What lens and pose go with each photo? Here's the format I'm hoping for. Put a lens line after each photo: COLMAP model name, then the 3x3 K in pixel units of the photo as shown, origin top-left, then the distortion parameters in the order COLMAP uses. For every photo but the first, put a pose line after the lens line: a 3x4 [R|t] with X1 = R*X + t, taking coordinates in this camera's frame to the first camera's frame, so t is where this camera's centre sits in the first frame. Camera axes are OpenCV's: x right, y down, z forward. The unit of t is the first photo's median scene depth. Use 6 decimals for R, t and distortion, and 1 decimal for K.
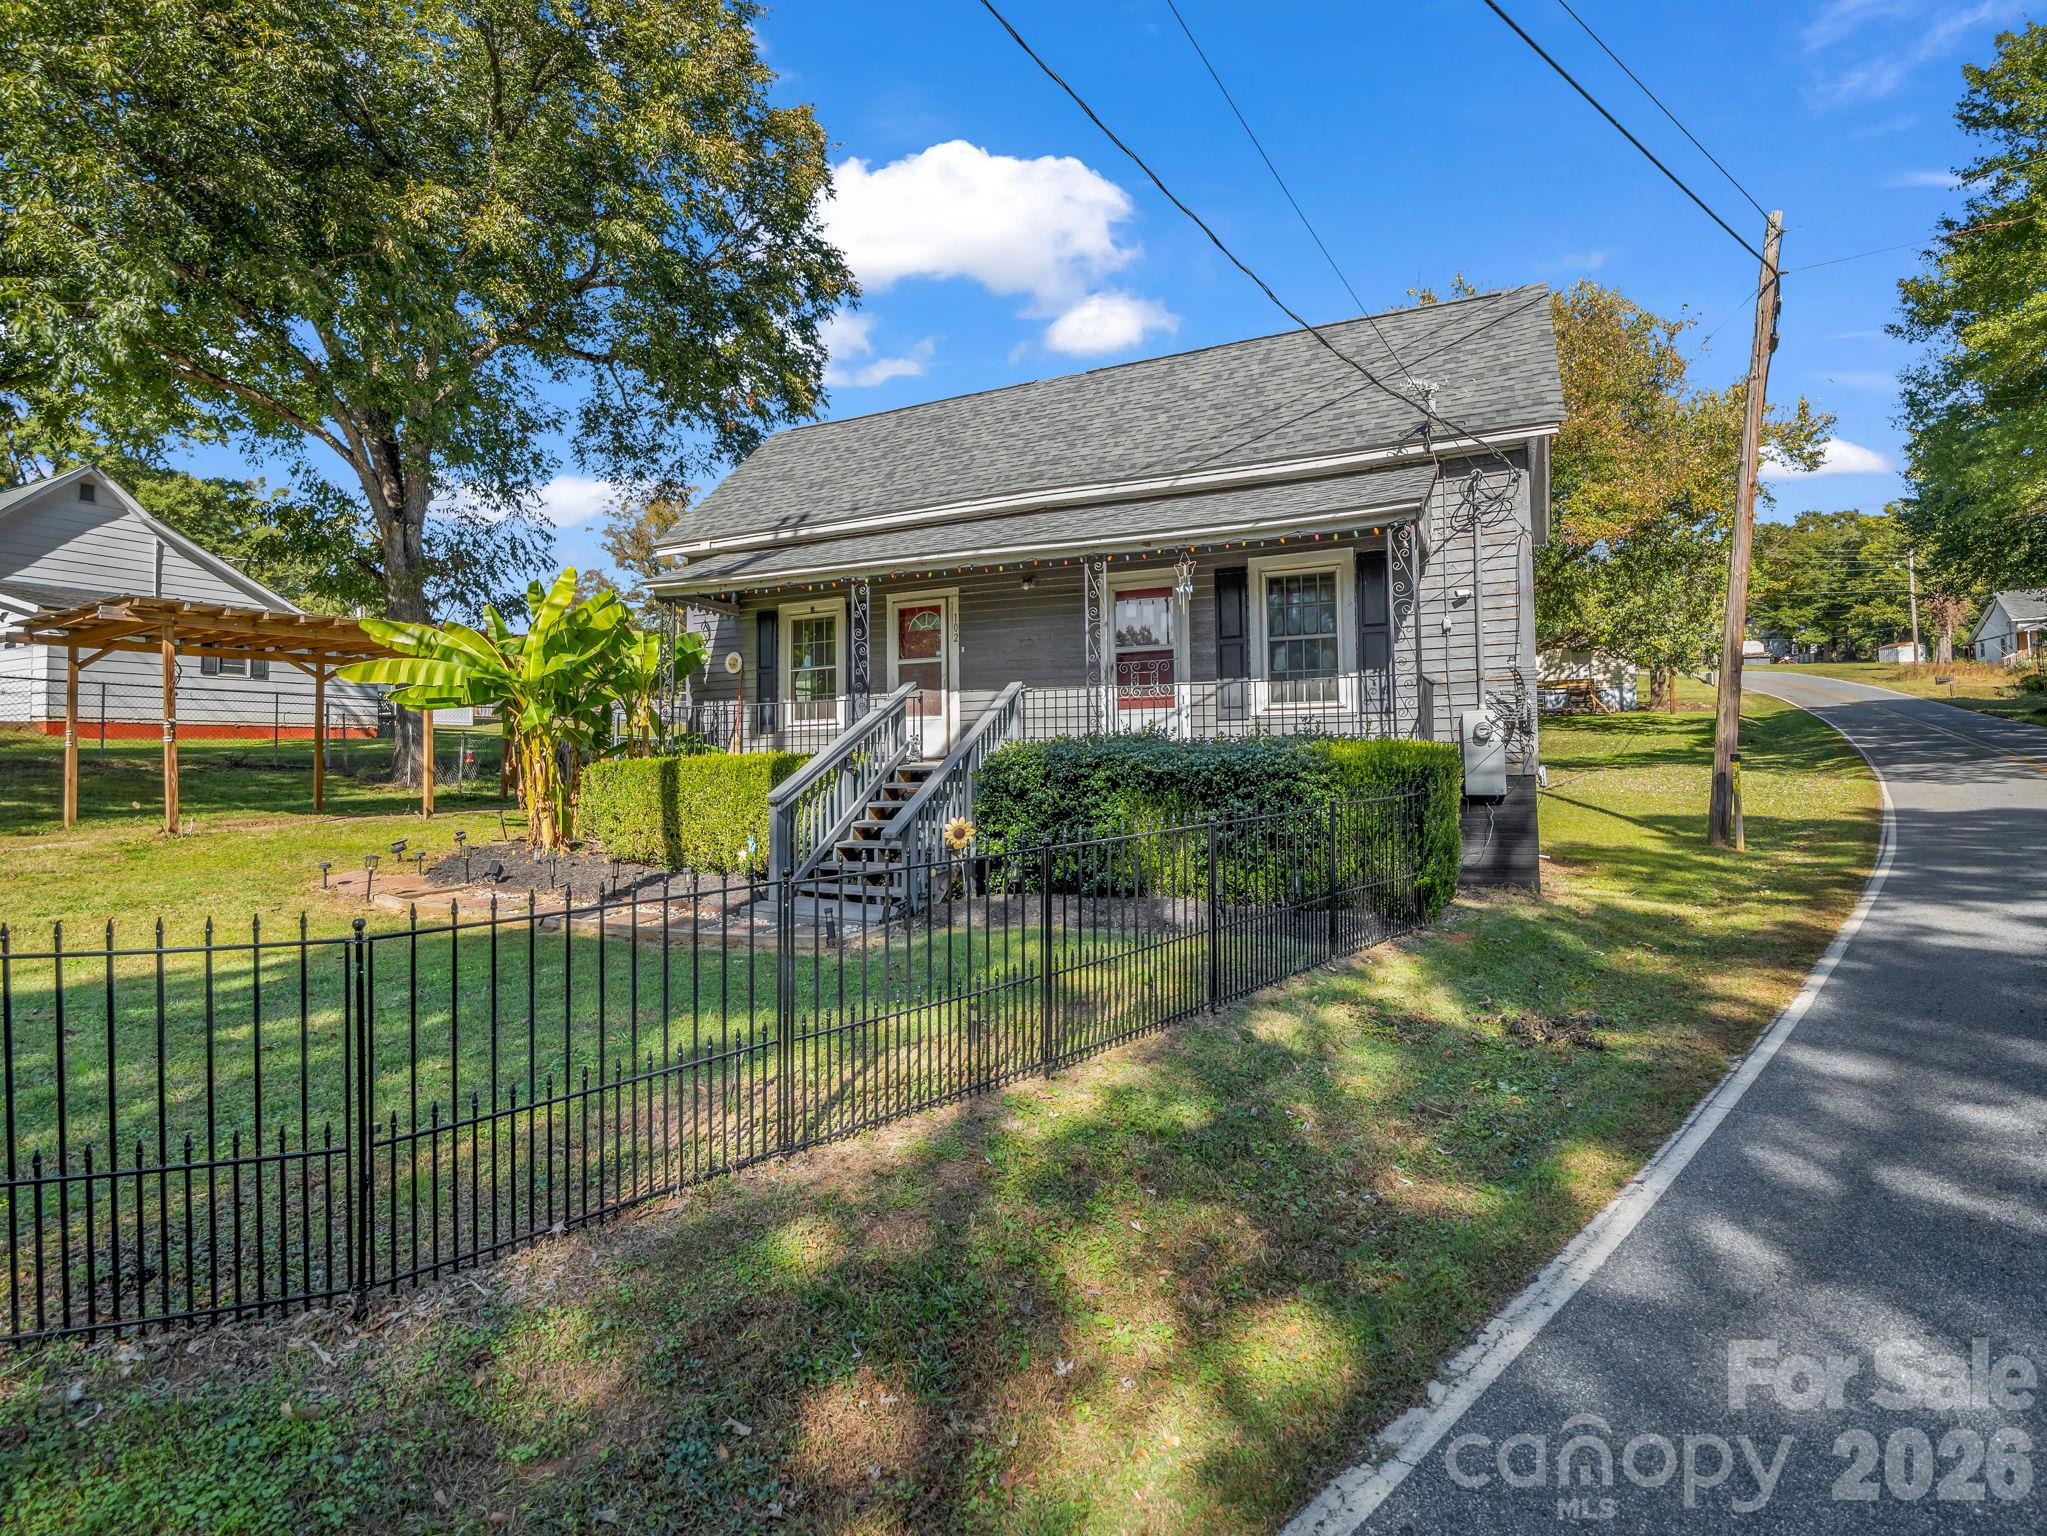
lens RADIAL K [[1000.7, 0, 1025.0], [0, 1000.7, 712.8], [0, 0, 1]] dist [0.000622, 0.000020]
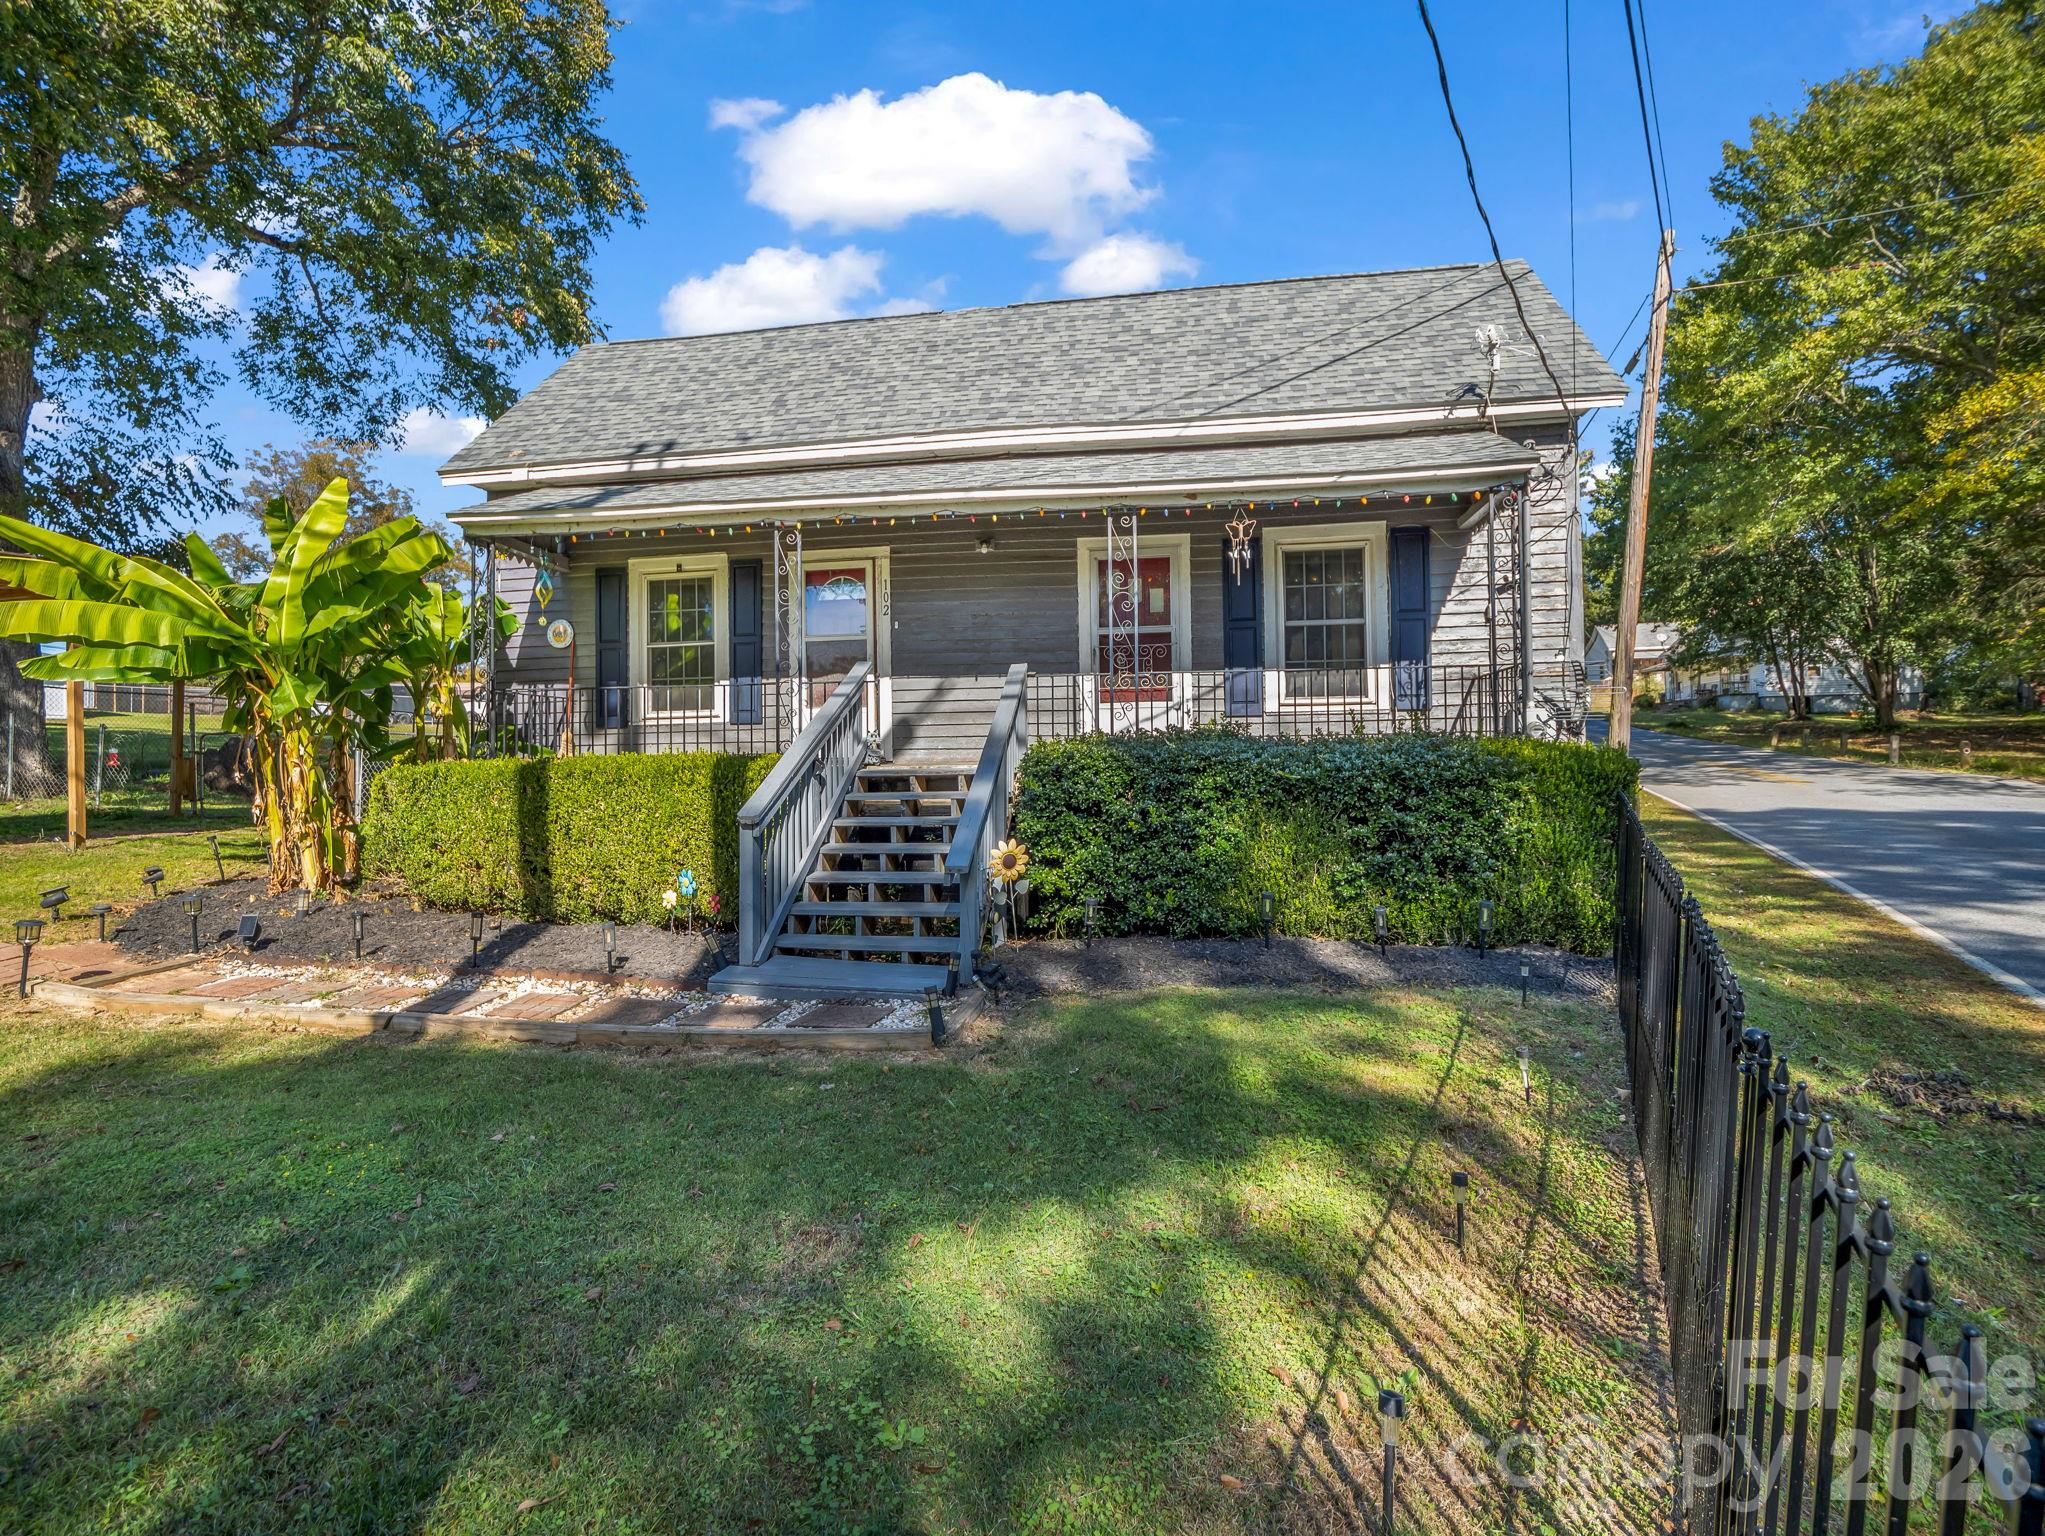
lens RADIAL K [[987.3, 0, 1013.1], [0, 987.3, 750.4], [0, 0, 1]] dist [-0.010119, -0.001181]
pose [[0.961630, 0.004552, 0.274312, -0.196602], [-0.013853, 0.999393, 0.031979, 0.010879], [-0.274000, -0.034552, 0.961109, 0.223226]]
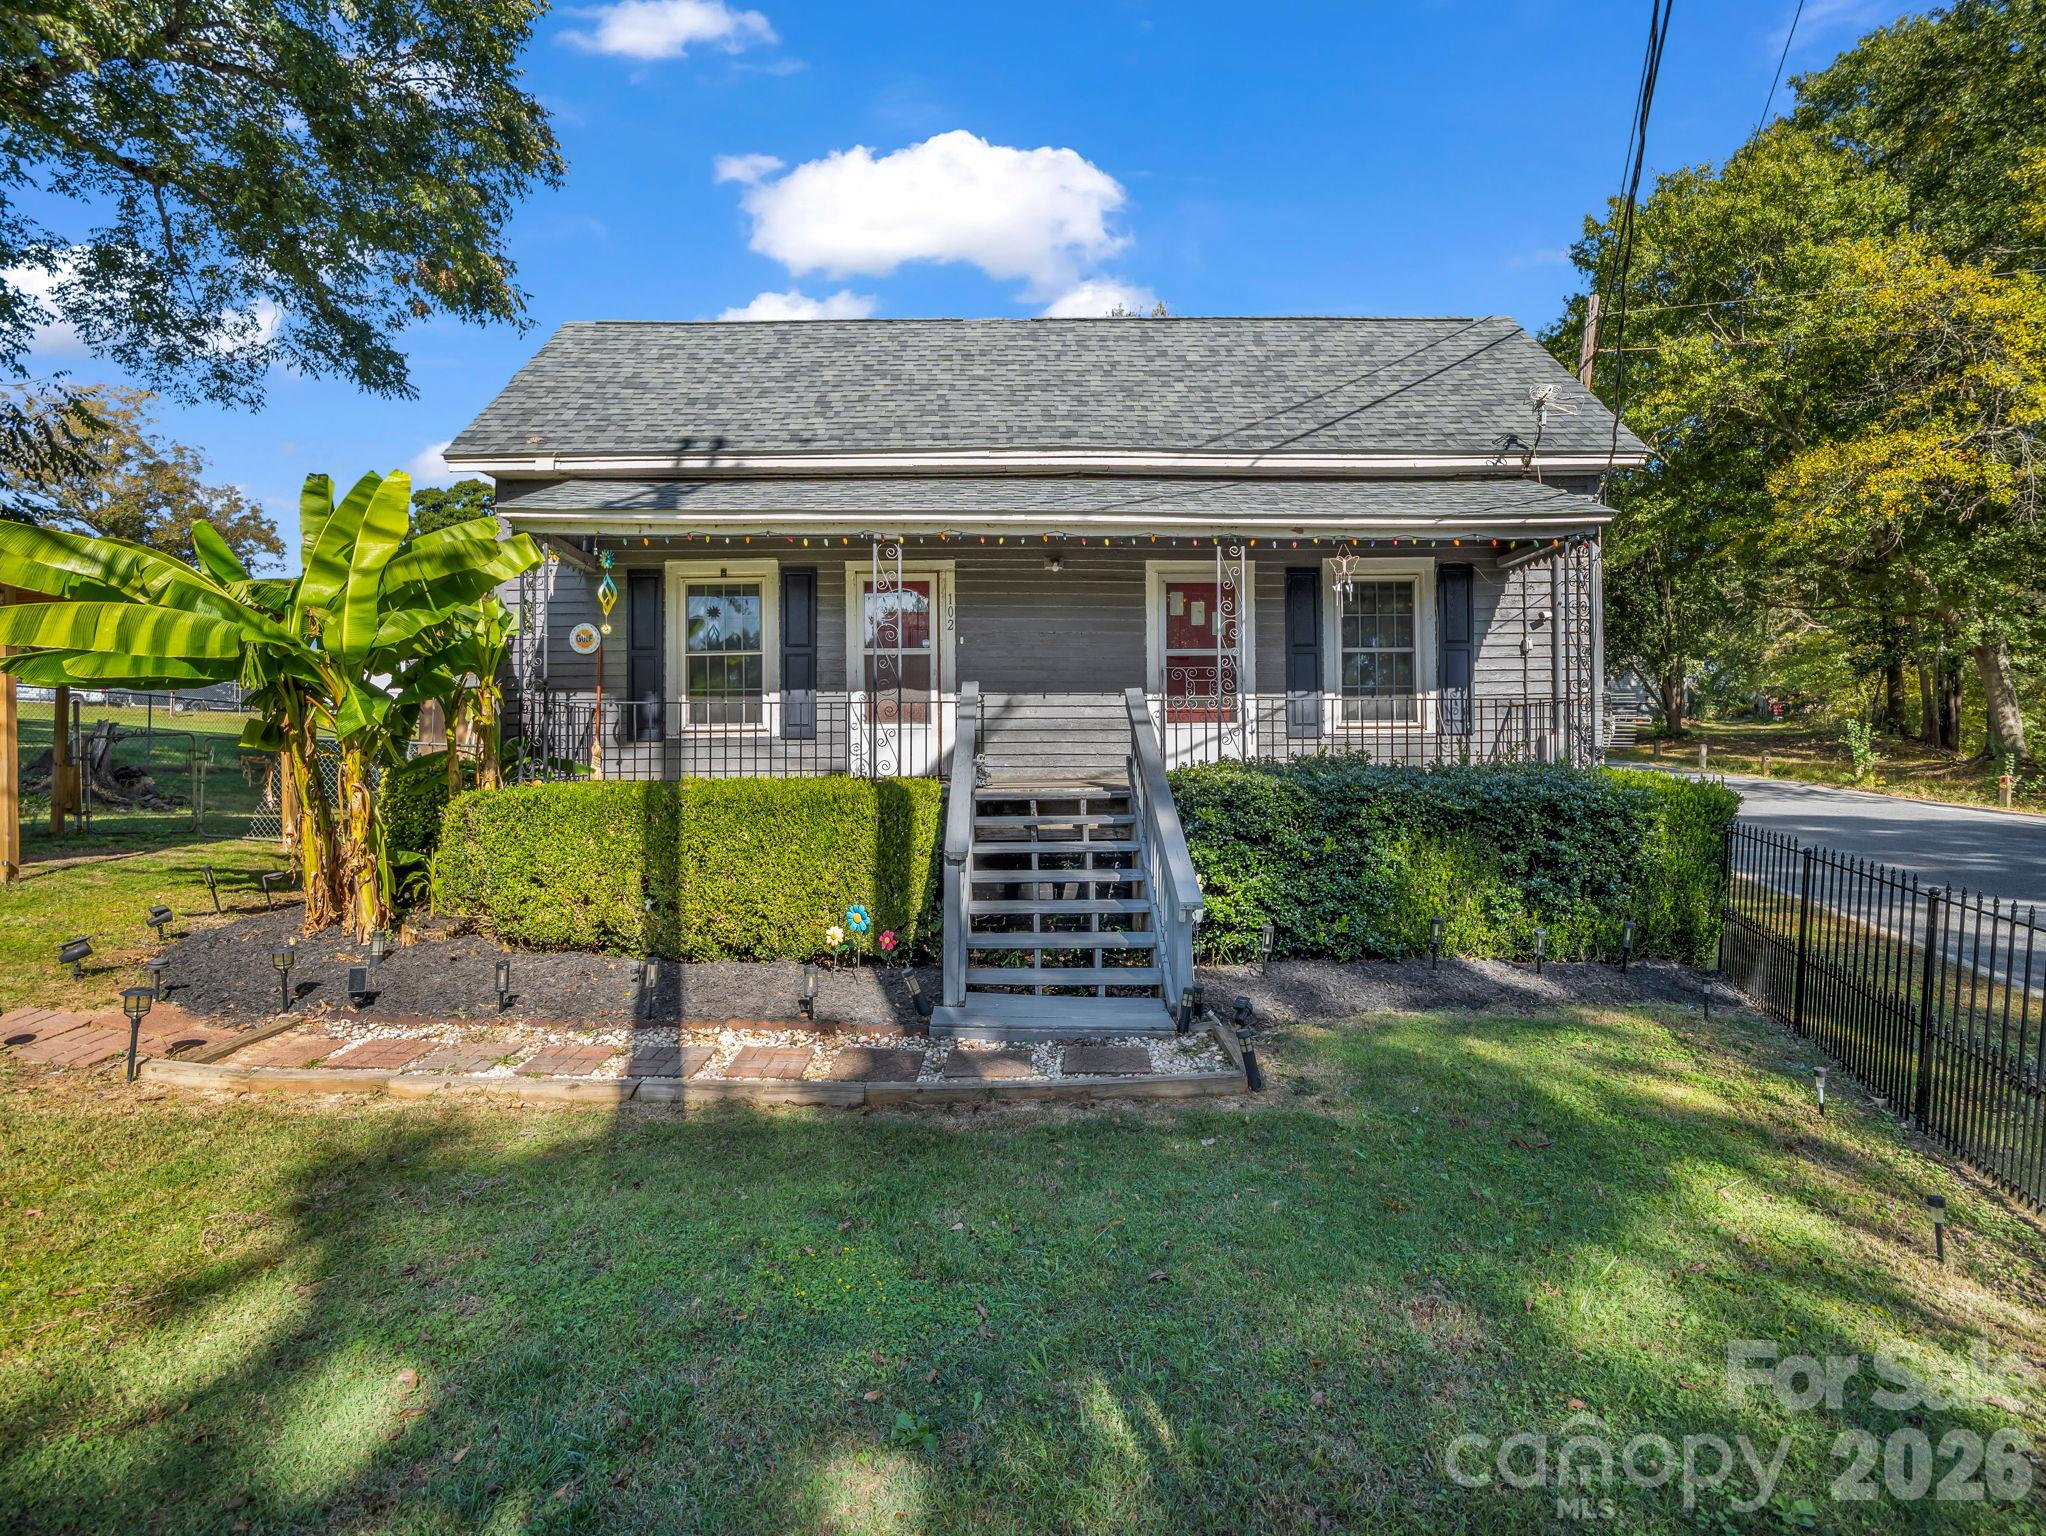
lens RADIAL K [[979.6, 0, 1013.6], [0, 979.6, 746.0], [0, 0, 1]] dist [-0.012161, -0.001010]
pose [[0.900232, 0.010565, 0.435282, -0.376451], [-0.027344, 0.999104, 0.032303, -0.006322], [-0.434550, -0.040983, 0.899715, 0.299203]]
